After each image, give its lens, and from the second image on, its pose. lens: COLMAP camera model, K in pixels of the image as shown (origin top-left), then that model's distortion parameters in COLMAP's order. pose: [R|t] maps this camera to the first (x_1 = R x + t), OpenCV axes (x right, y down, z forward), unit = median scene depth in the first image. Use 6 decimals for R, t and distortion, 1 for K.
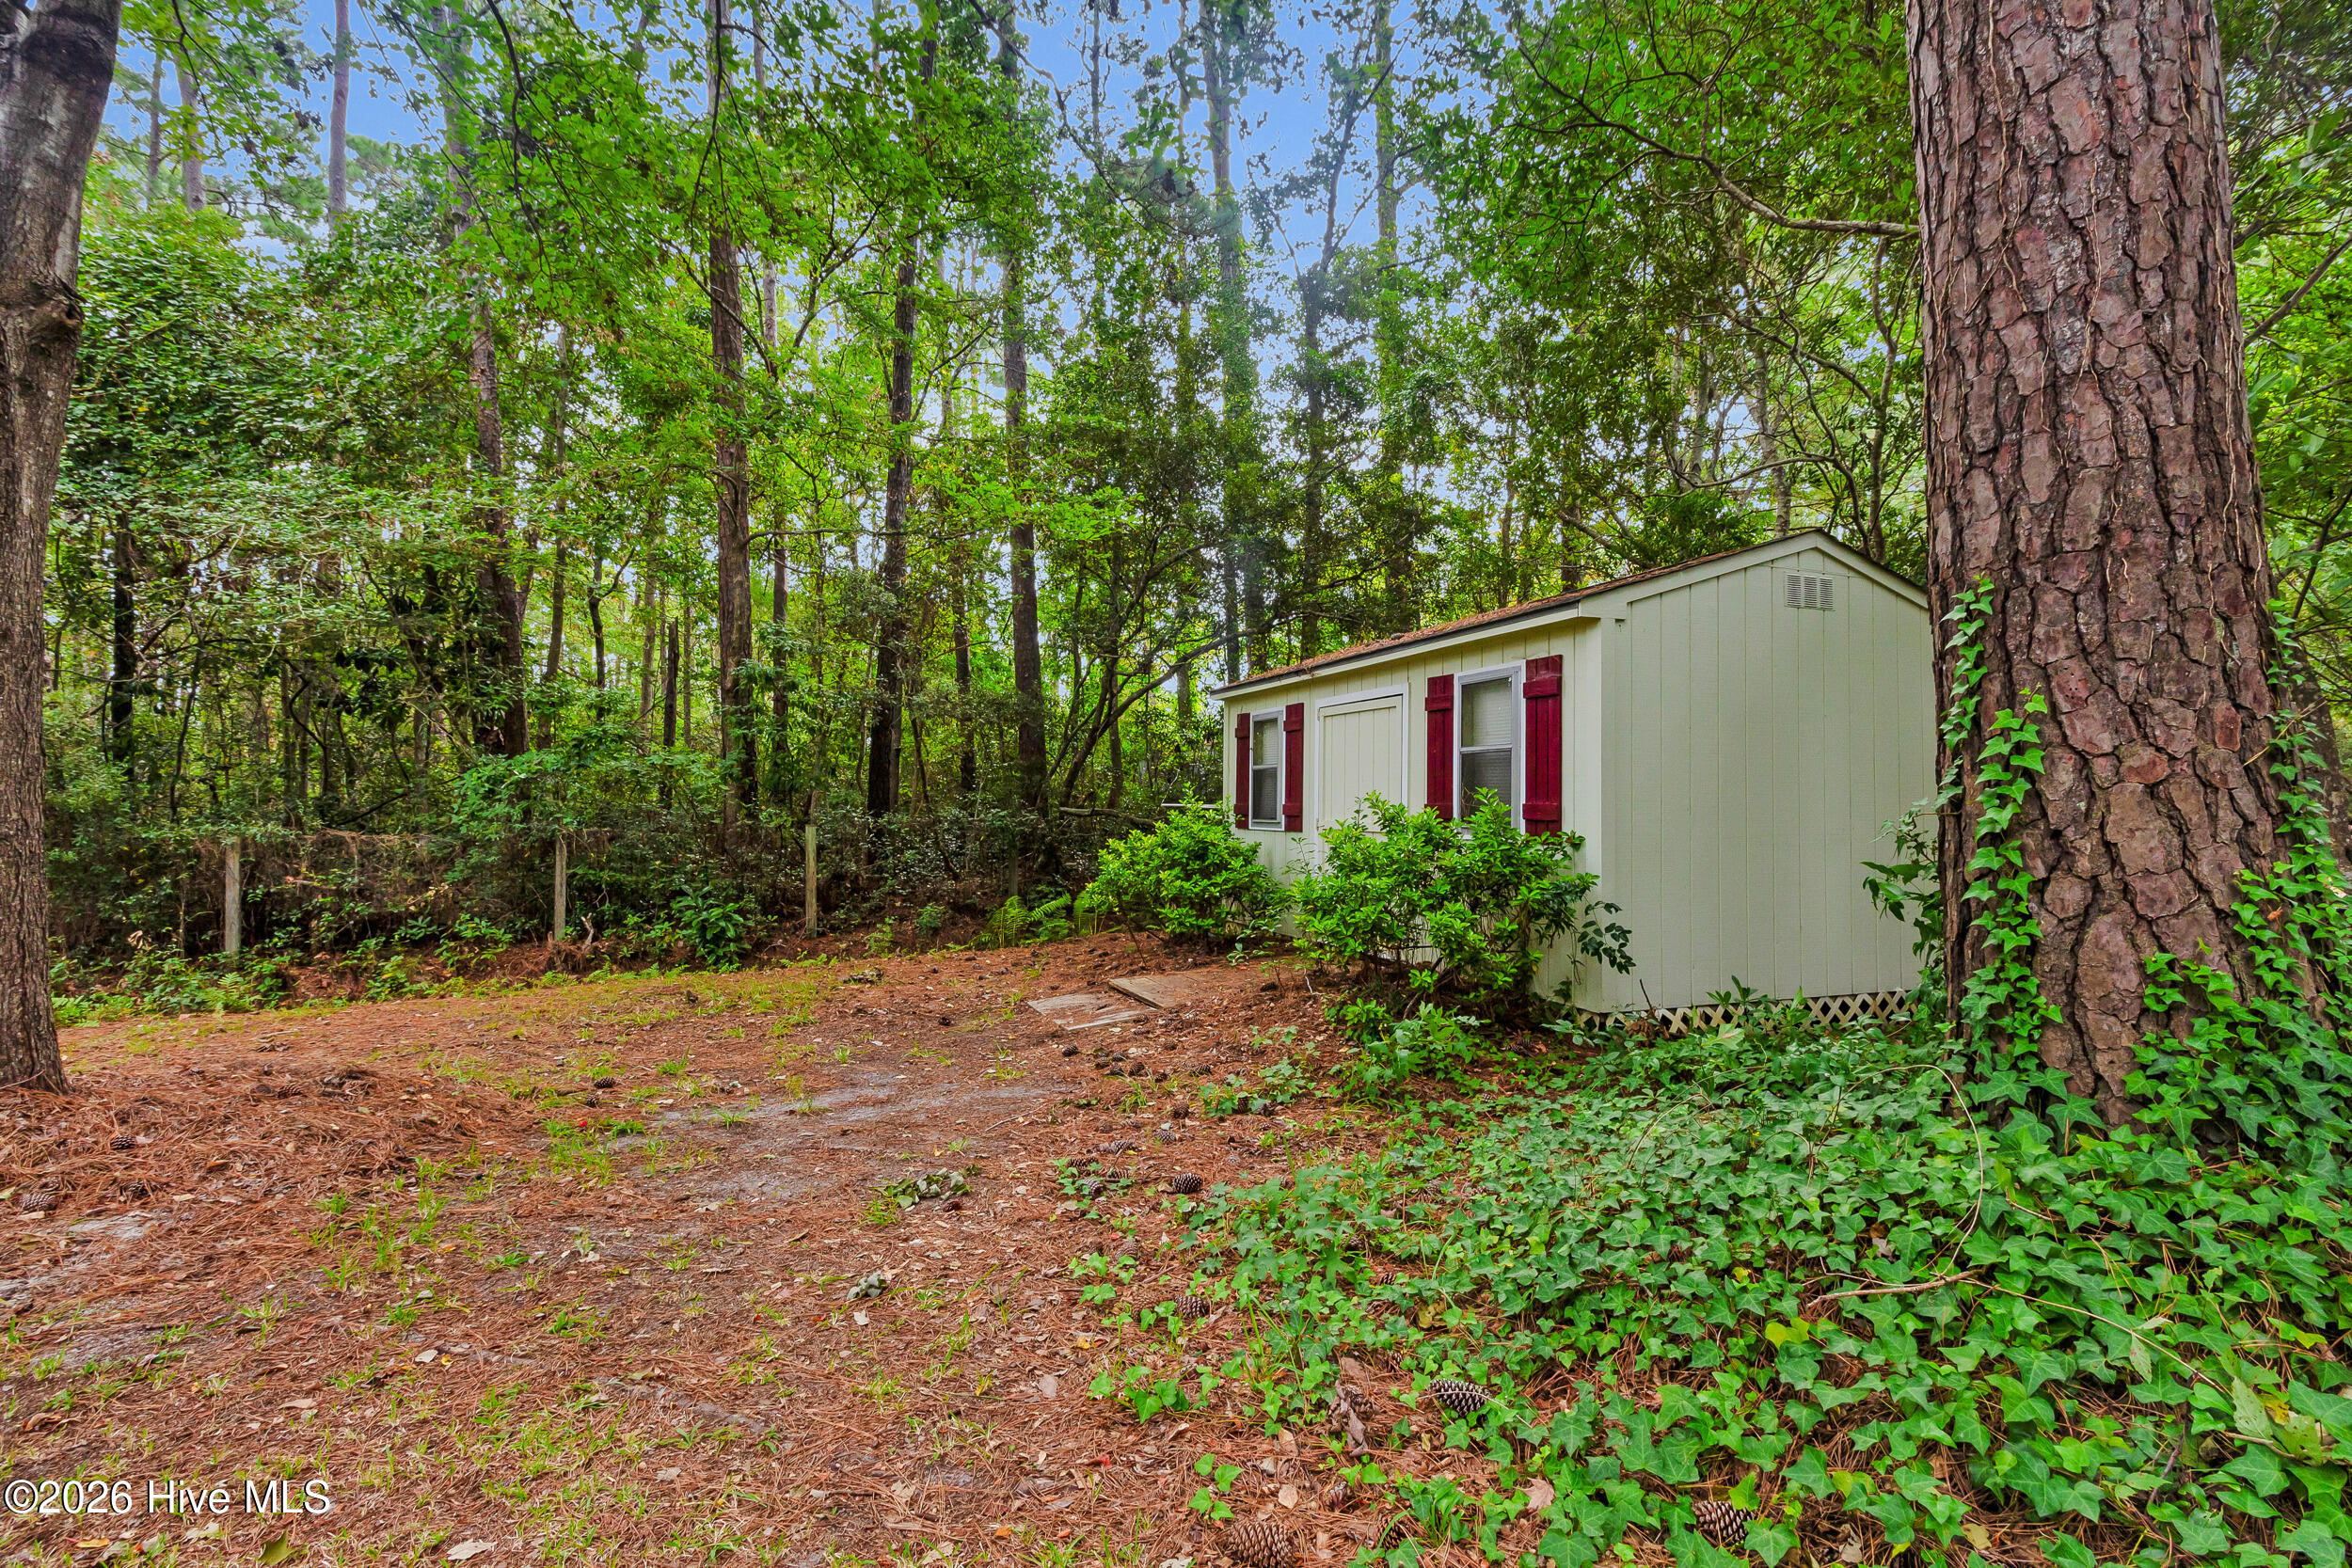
lens RADIAL K [[1098.0, 0, 1177.2], [0, 1098.0, 764.2], [0, 0, 1]] dist [0.002554, -0.002269]
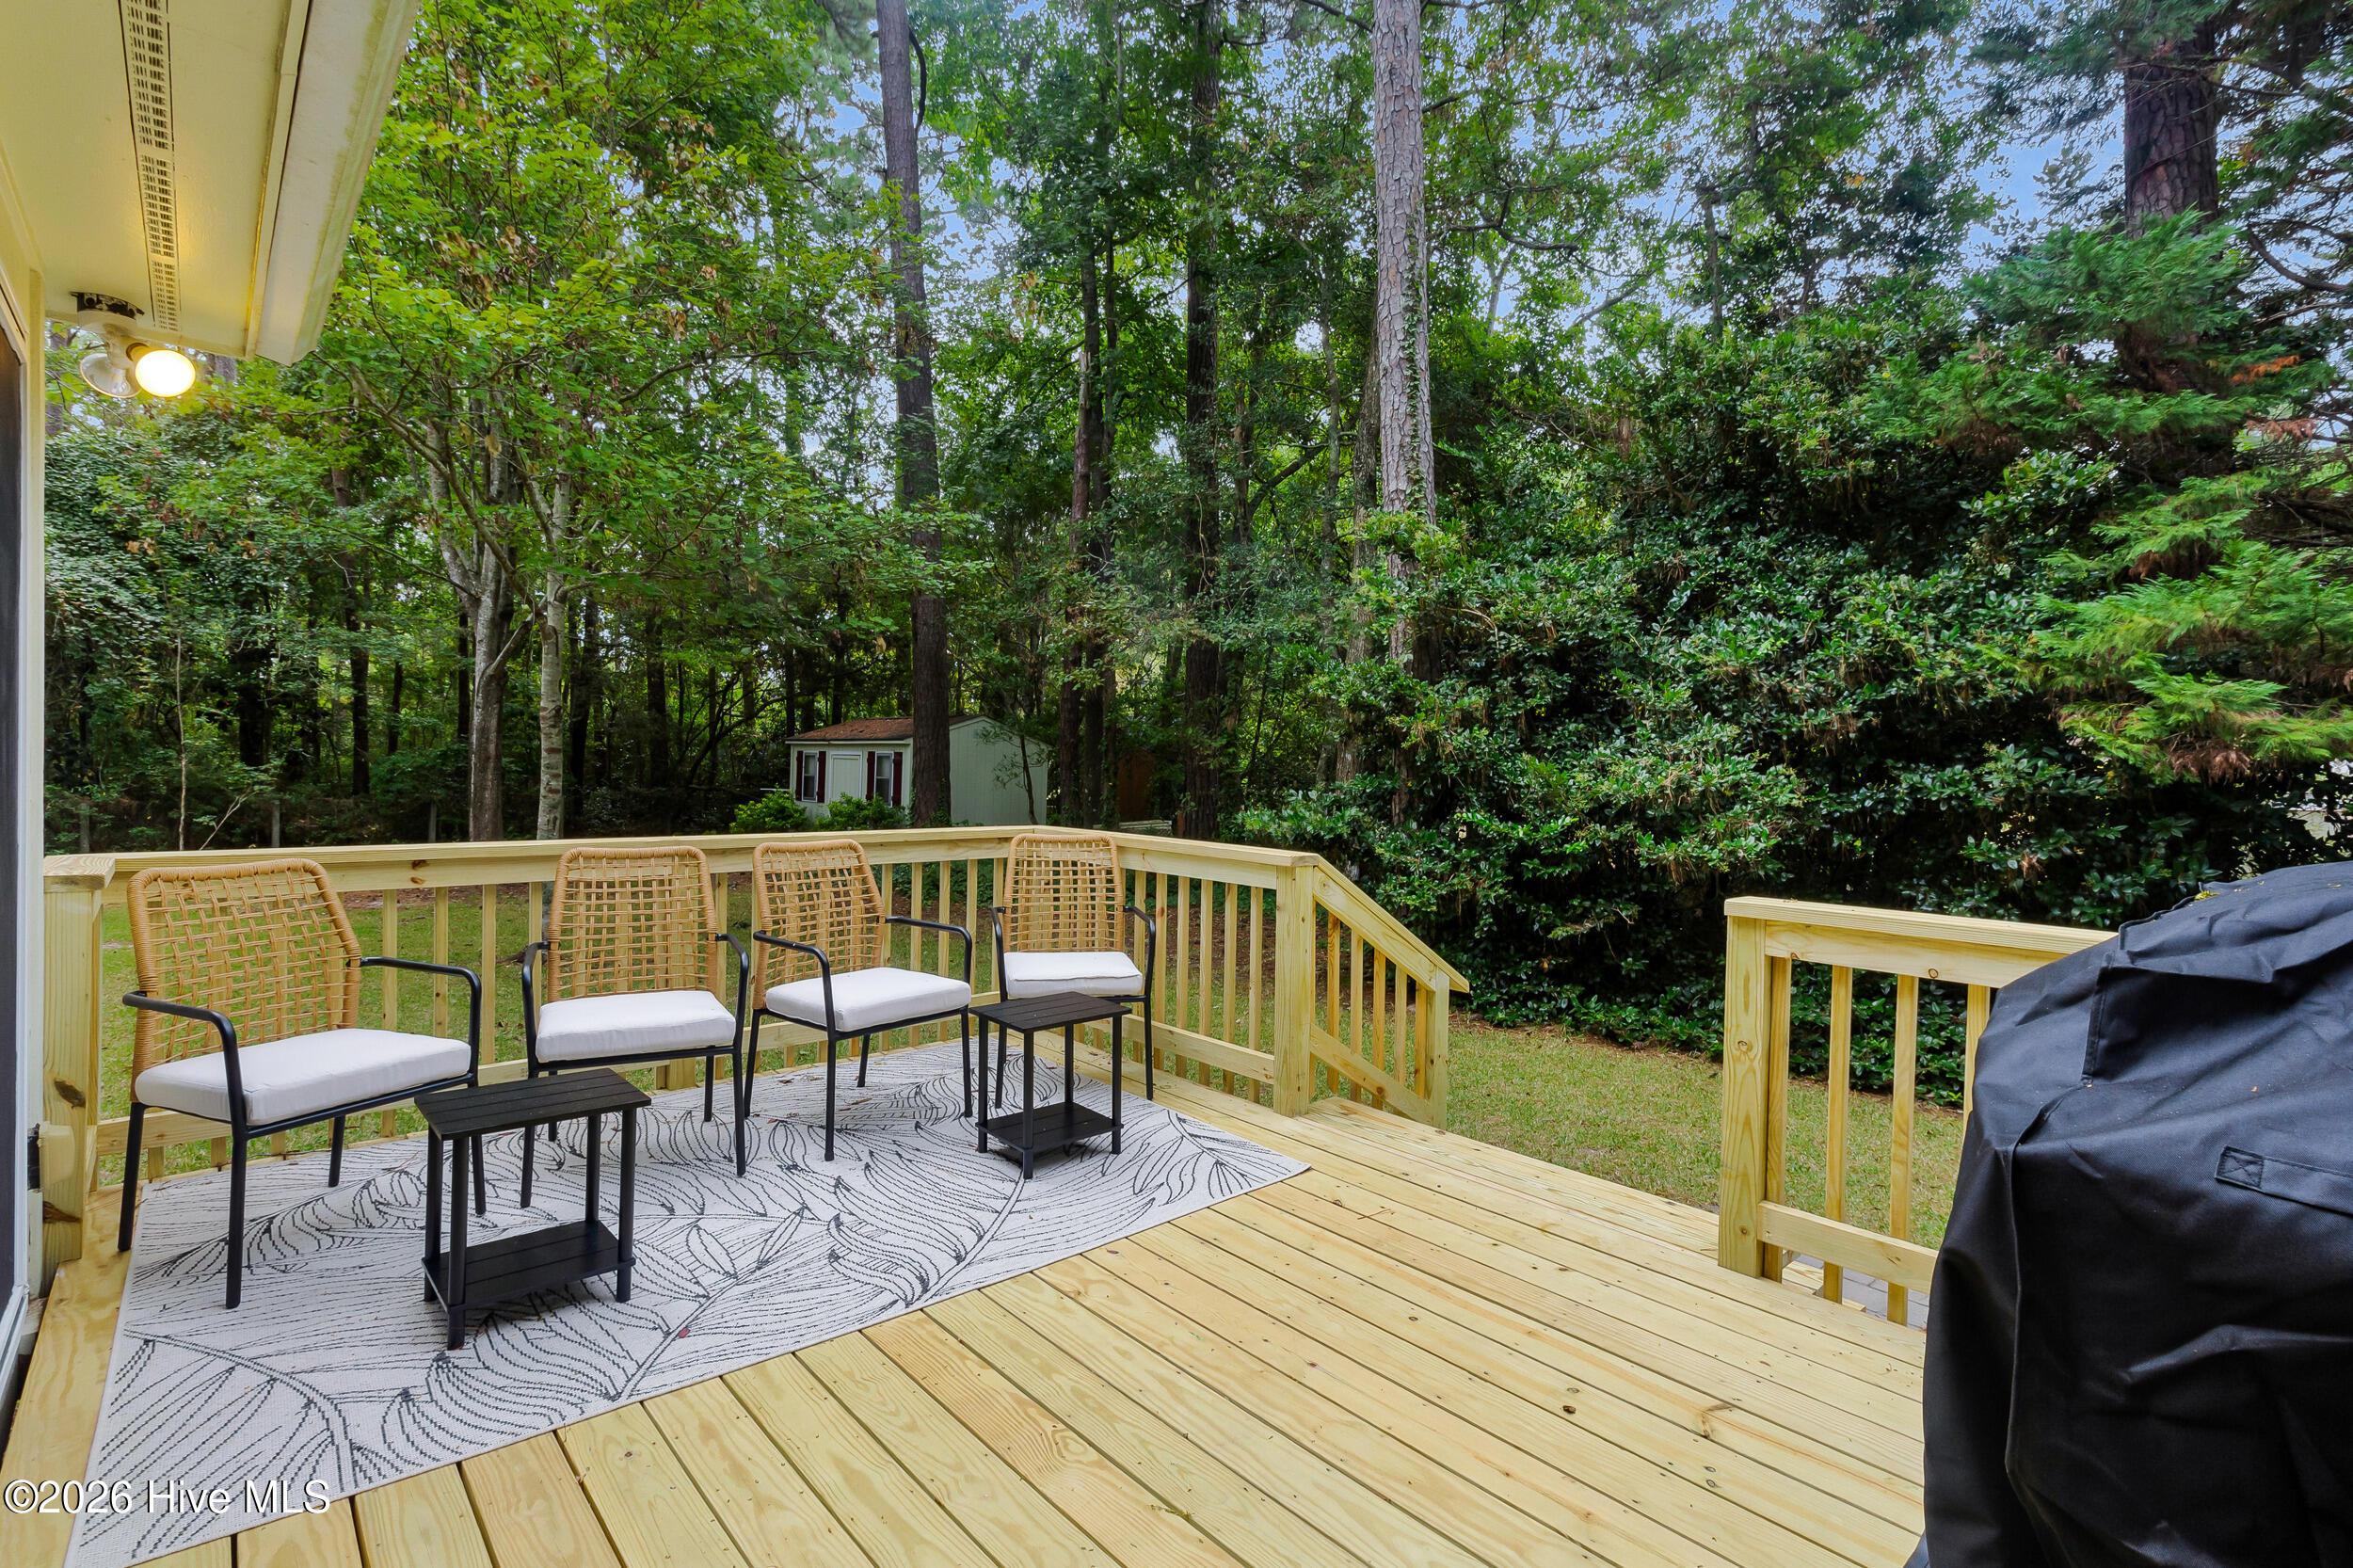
lens RADIAL K [[1098.6, 0, 1185.3], [0, 1098.6, 794.0], [0, 0, 1]] dist [0.002554, -0.002269]
pose [[0.916168, 0.012117, 0.400612, -0.143534], [-0.037998, 0.997667, 0.056722, -0.137496], [-0.398990, -0.067189, 0.914490, -1.706754]]
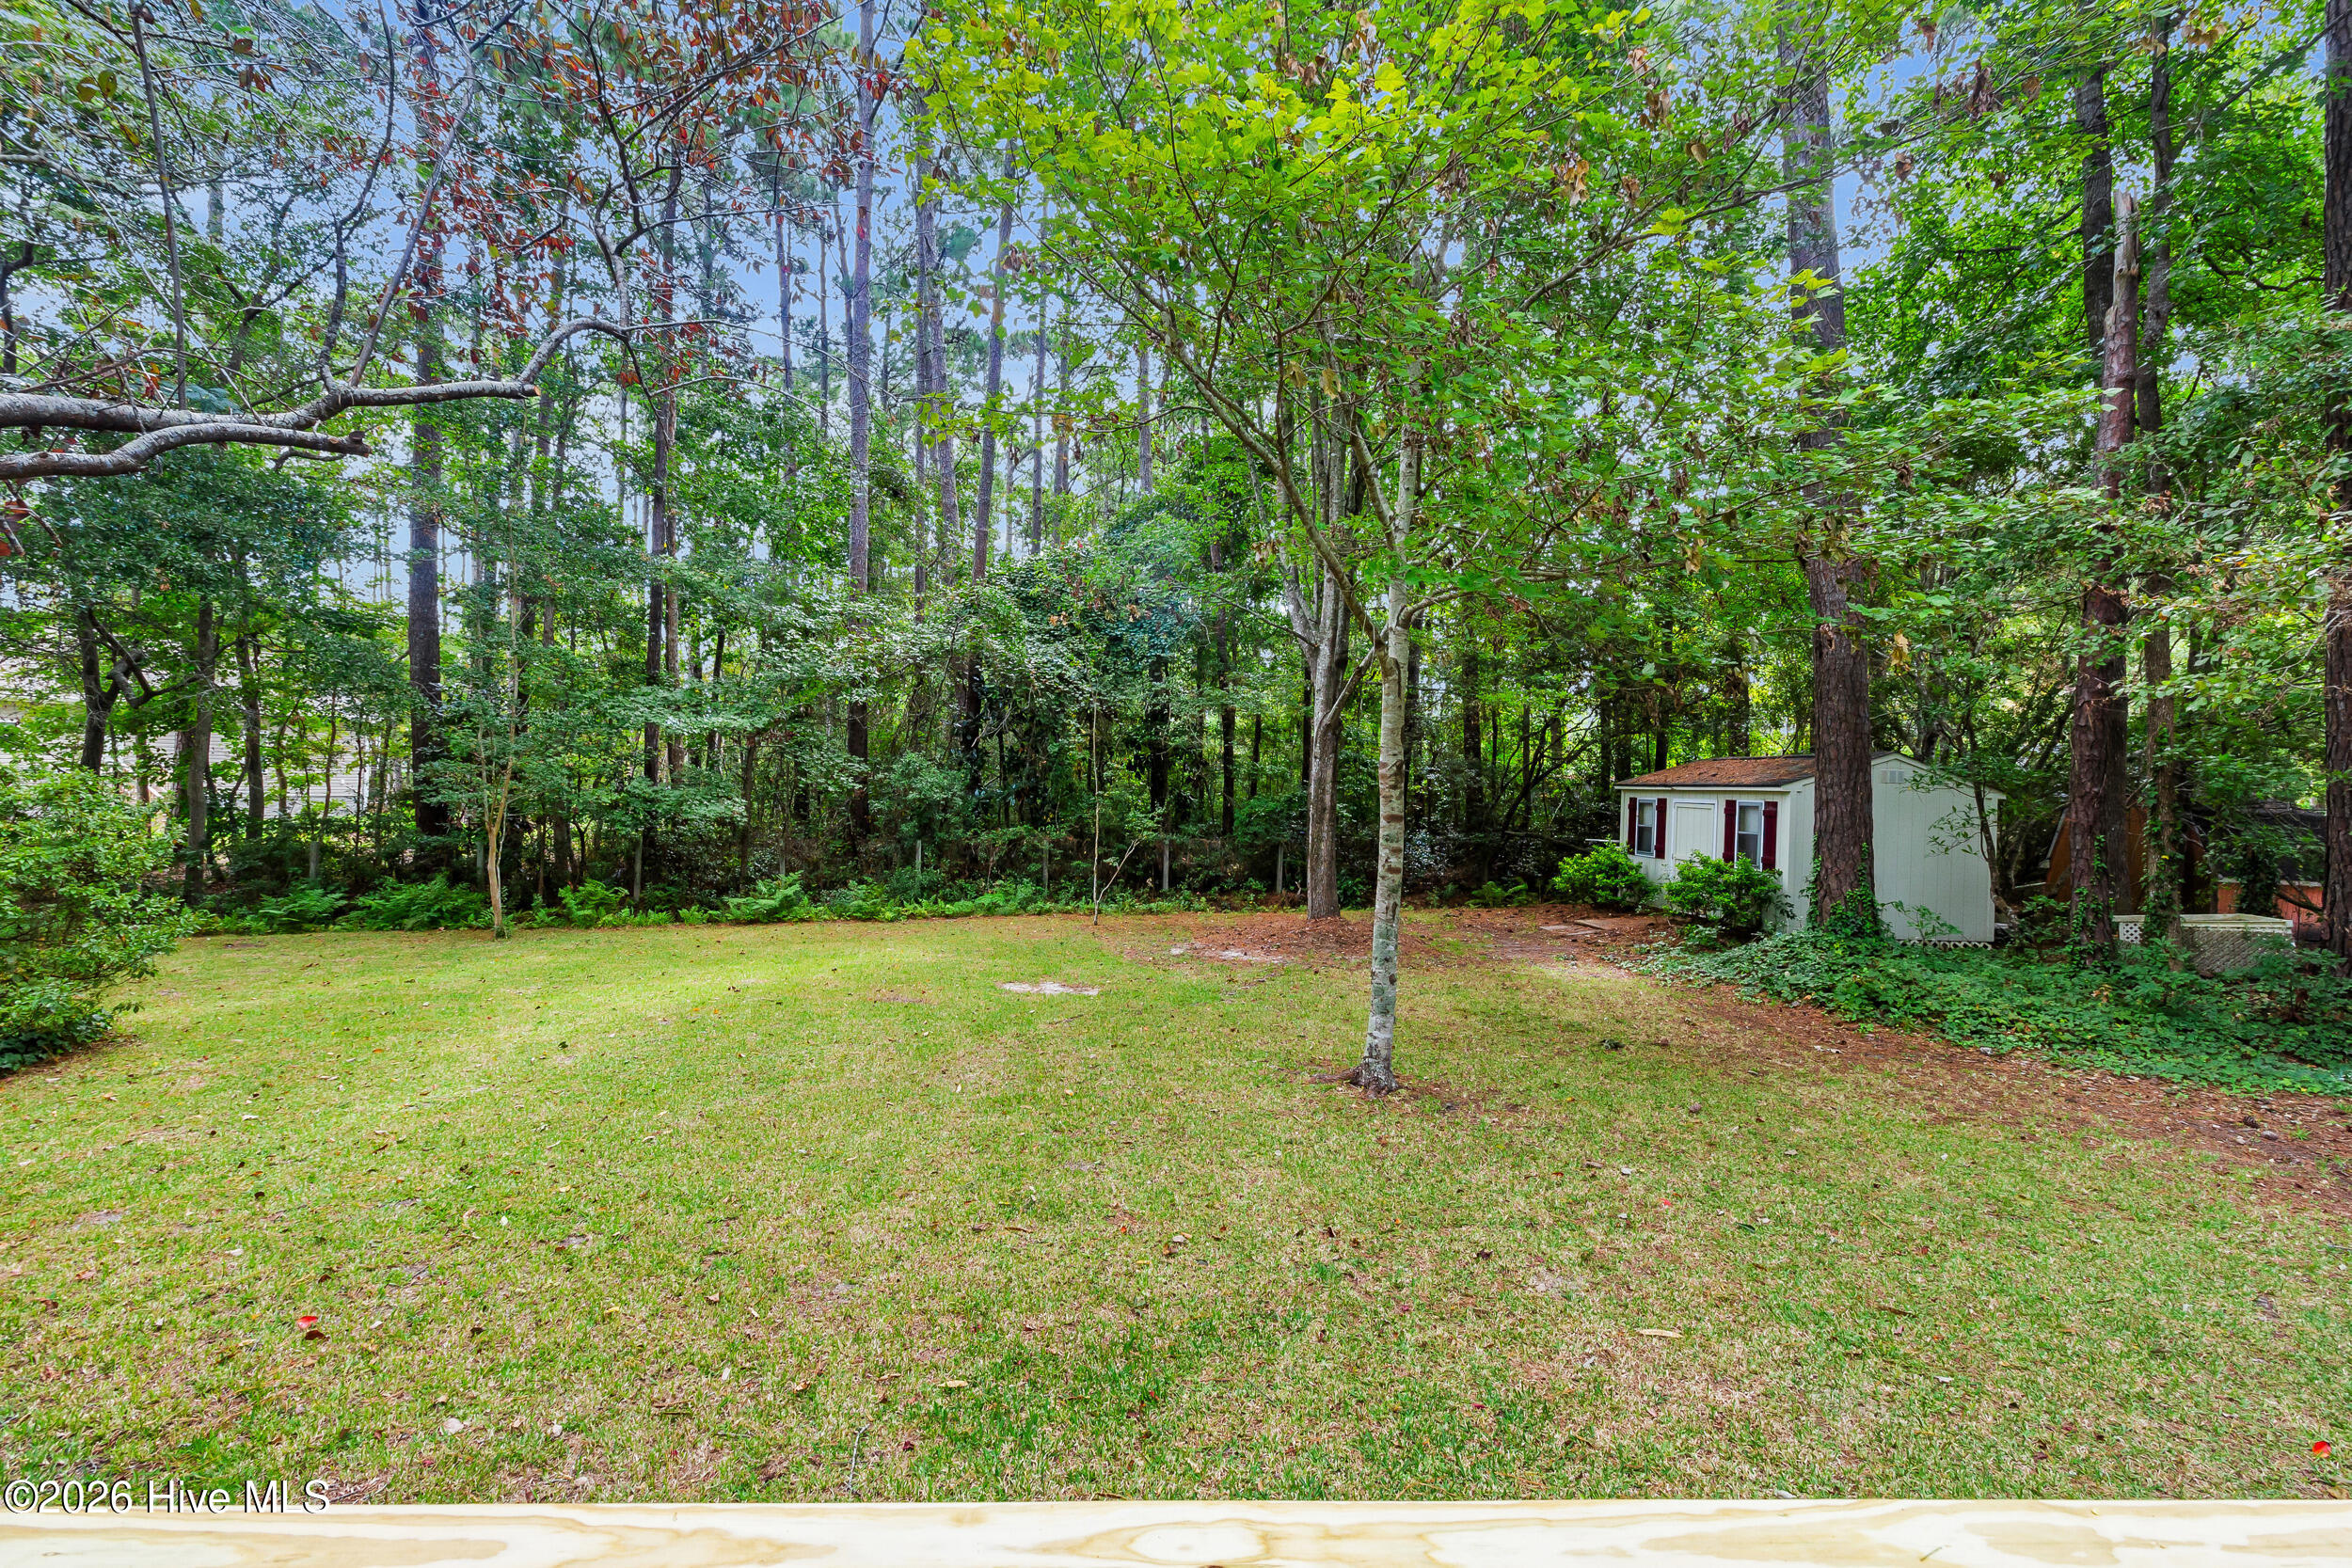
lens RADIAL K [[1098.0, 0, 1174.9], [0, 1098.0, 754.8], [0, 0, 1]] dist [0.002554, -0.002269]
pose [[0.958000, 0.016515, -0.286292, -0.195870], [-0.015110, 0.999861, 0.007116, -0.145997], [0.286369, -0.002492, 0.958116, -1.353116]]
